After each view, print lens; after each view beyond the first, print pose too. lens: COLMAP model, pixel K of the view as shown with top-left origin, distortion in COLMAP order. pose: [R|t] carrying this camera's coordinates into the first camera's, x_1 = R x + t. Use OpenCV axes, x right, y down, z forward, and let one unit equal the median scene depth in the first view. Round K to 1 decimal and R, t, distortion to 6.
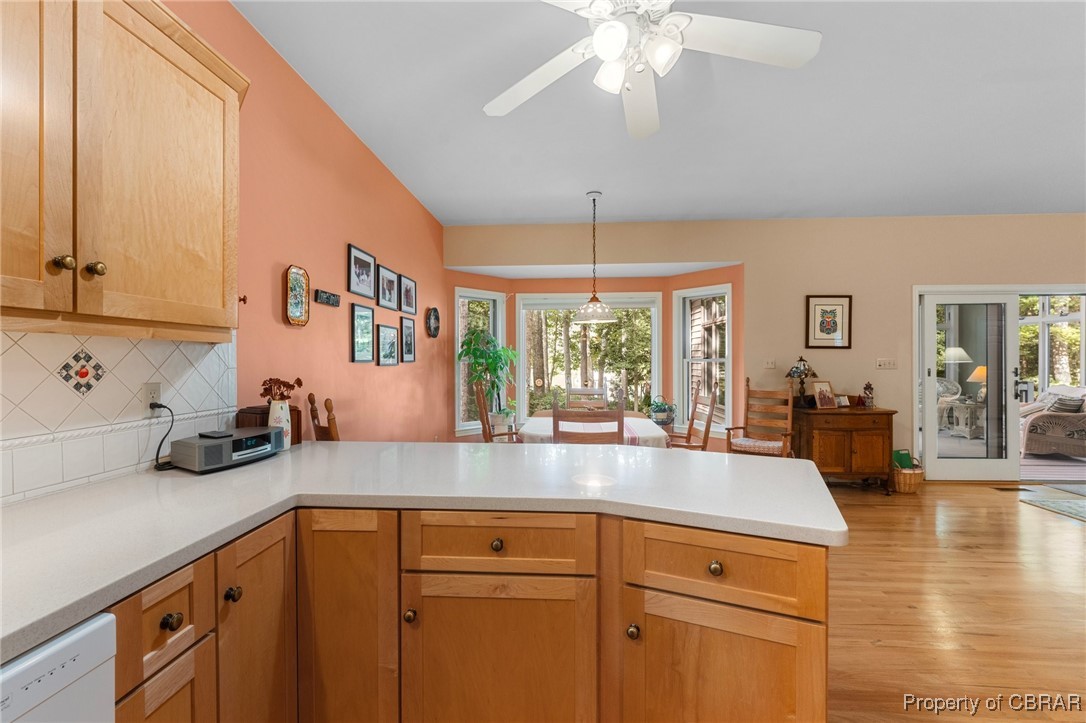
lens RADIAL K [[458.0, 0, 535.7], [0, 458.0, 359.1], [0, 0, 1]] dist [-0.002759, -0.000370]
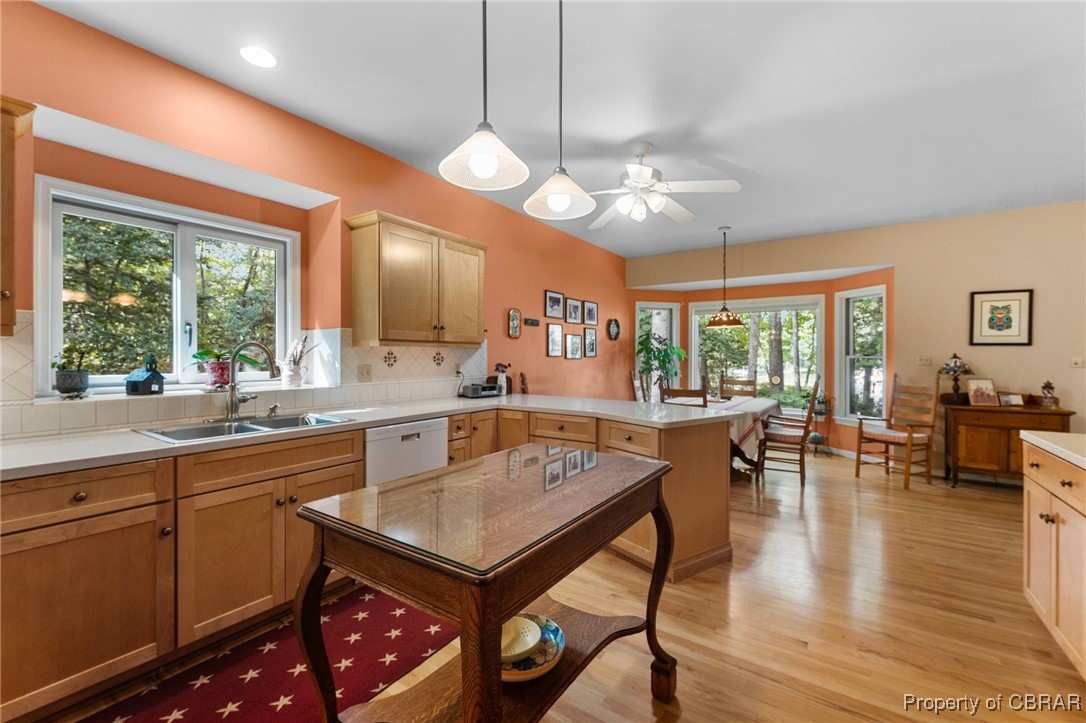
lens RADIAL K [[453.0, 0, 540.7], [0, 453.0, 356.9], [0, 0, 1]] dist [-0.001087, -0.000041]
pose [[0.862879, 0.004806, -0.505387, 0.309415], [-0.003405, 0.999987, 0.003696, 0.000711], [0.505398, -0.001468, 0.862885, -0.349373]]
